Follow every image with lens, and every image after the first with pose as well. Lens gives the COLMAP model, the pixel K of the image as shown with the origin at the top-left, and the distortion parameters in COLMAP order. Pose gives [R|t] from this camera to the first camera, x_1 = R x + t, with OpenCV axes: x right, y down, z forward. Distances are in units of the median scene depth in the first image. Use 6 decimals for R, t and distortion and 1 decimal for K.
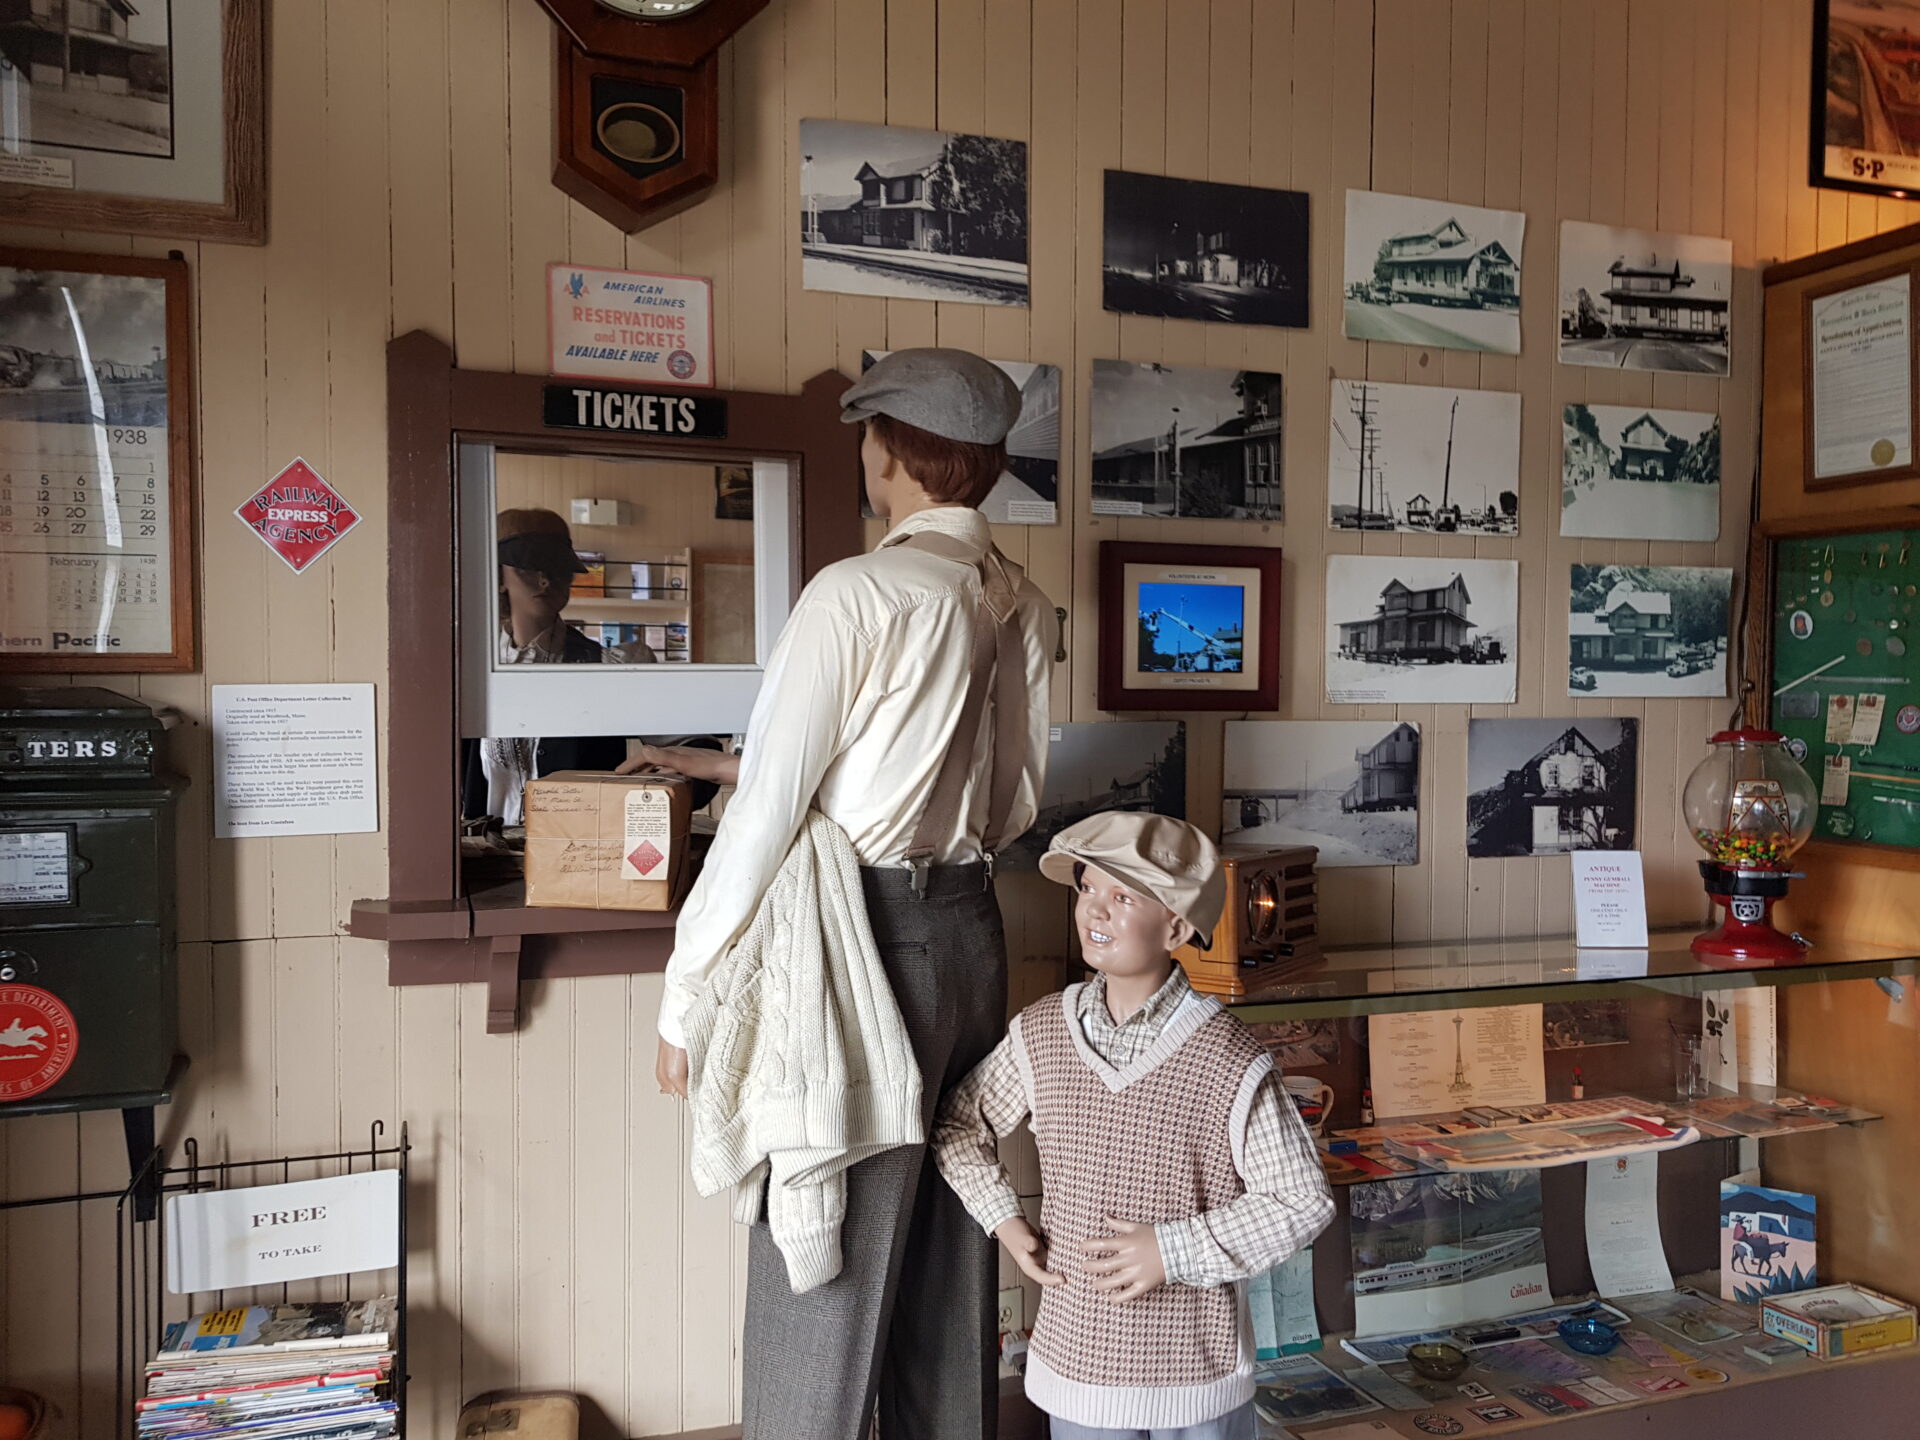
lens RADIAL K [[1423.1, 0, 952.8], [0, 1423.1, 712.8], [0, 0, 1]] dist [-0.002216, -0.026734]
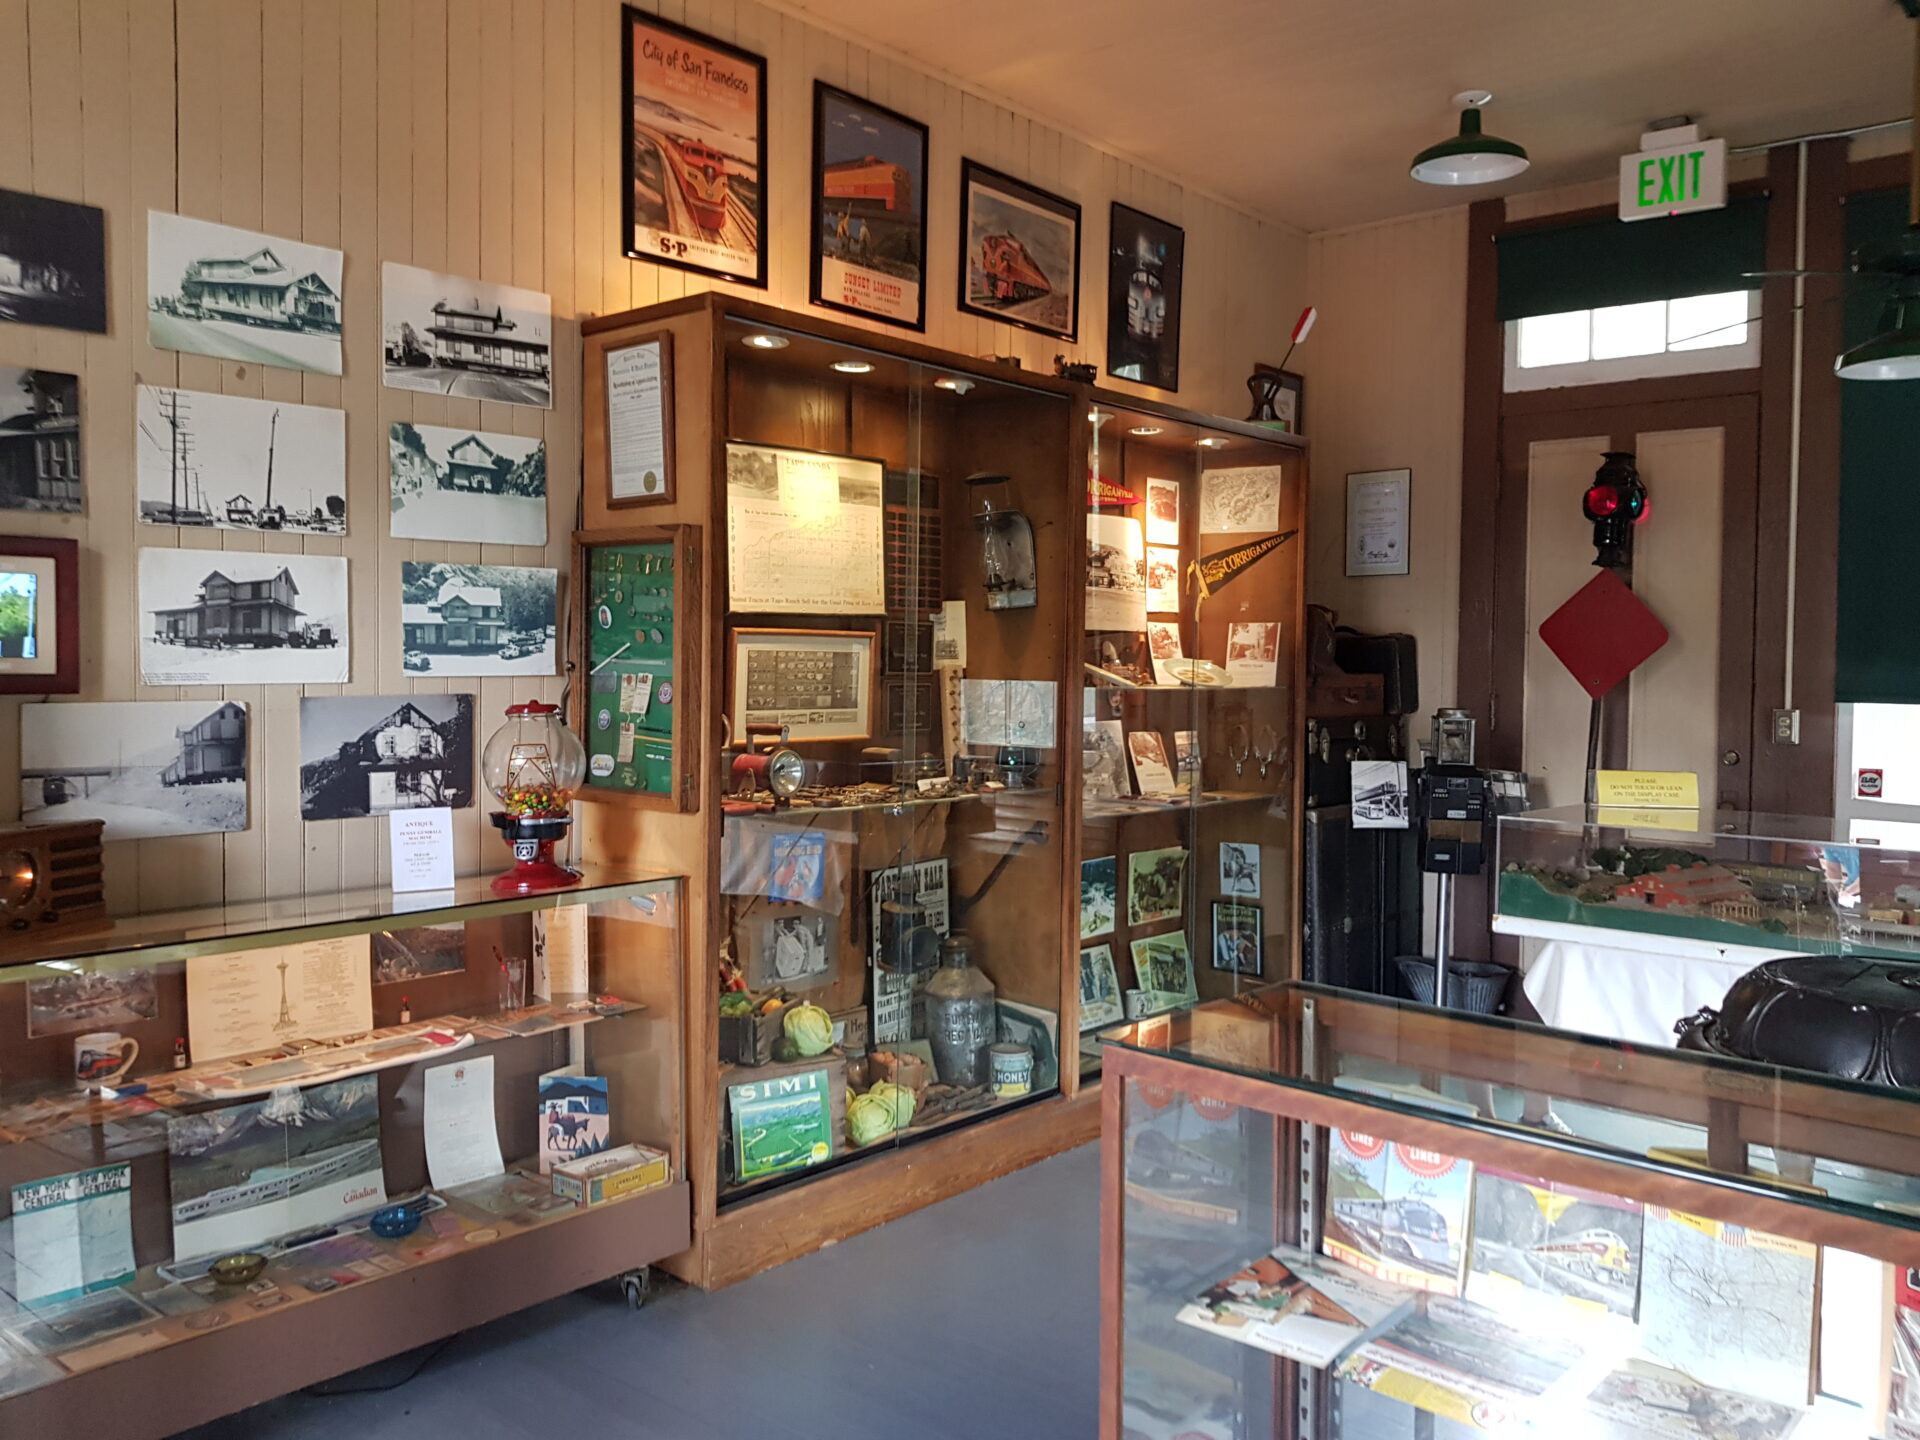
lens RADIAL K [[1423.1, 0, 963.7], [0, 1423.1, 703.4], [0, 0, 1]] dist [-0.002216, -0.026734]
pose [[0.865250, -0.016248, 0.501077, 0.257963], [0.007722, 0.999788, 0.019086, -0.008510], [-0.501280, -0.012645, 0.865192, -0.233559]]
